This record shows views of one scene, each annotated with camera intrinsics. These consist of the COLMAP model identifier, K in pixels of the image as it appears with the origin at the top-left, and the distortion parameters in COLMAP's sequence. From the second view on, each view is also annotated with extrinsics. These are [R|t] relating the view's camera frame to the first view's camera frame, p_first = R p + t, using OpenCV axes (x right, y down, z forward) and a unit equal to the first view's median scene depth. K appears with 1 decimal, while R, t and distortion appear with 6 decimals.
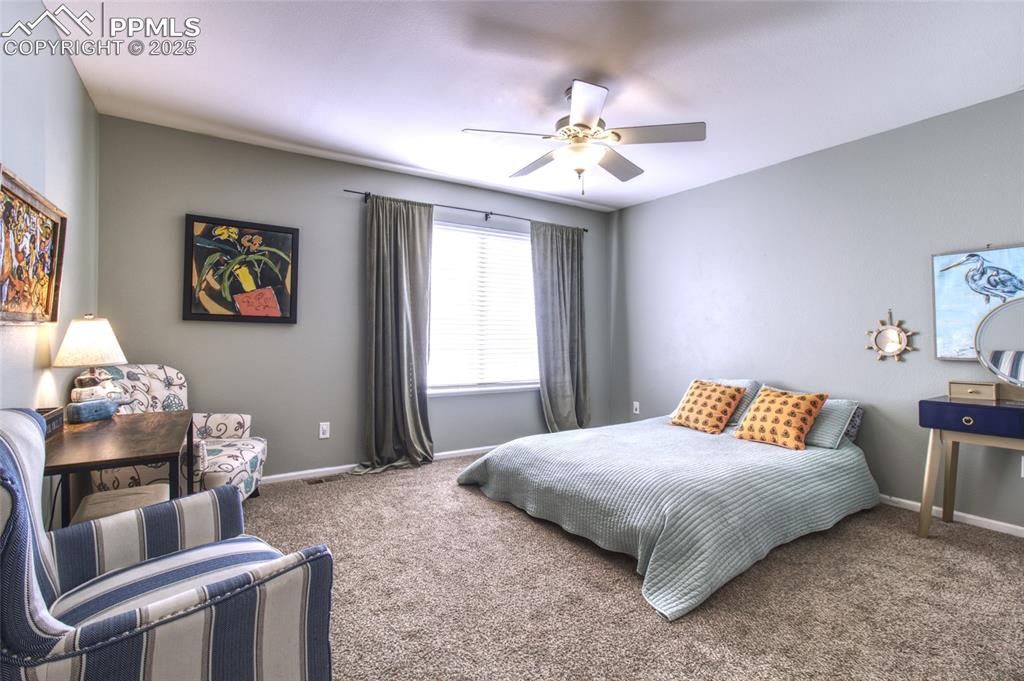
lens RADIAL K [[471.1, 0, 509.9], [0, 471.1, 336.4], [0, 0, 1]] dist [0.000303, 0.000362]
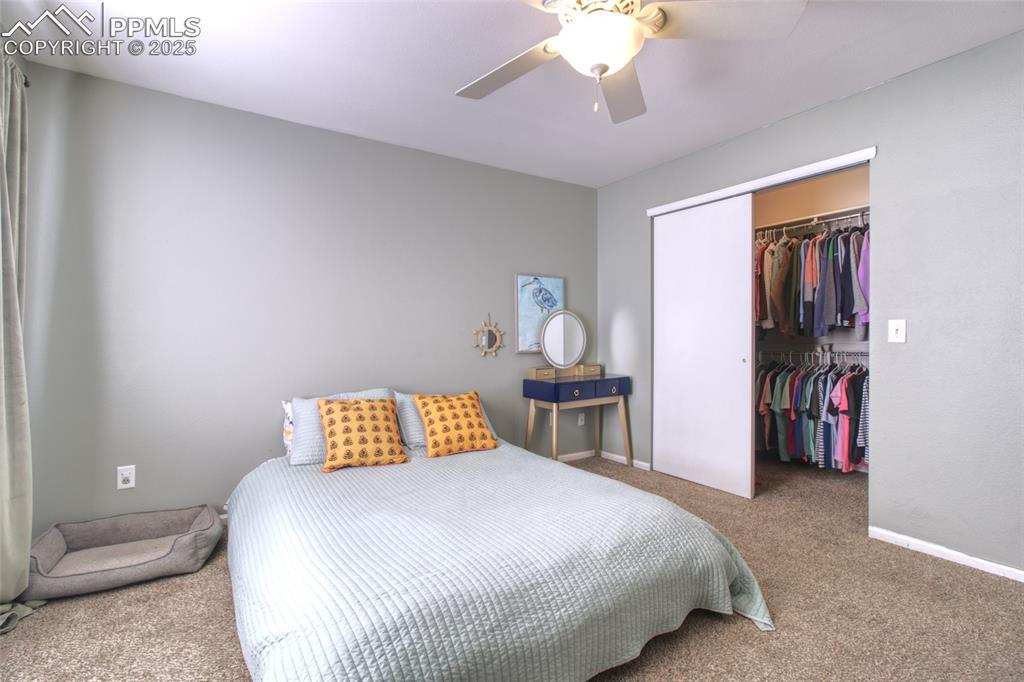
lens RADIAL K [[471.1, 0, 509.4], [0, 471.1, 335.5], [0, 0, 1]] dist [0.000303, 0.000362]
pose [[0.007764, -0.001950, 0.999968, -0.427187], [0.003856, 0.999991, 0.001920, -0.002764], [-0.999962, 0.003841, 0.007771, 1.030038]]
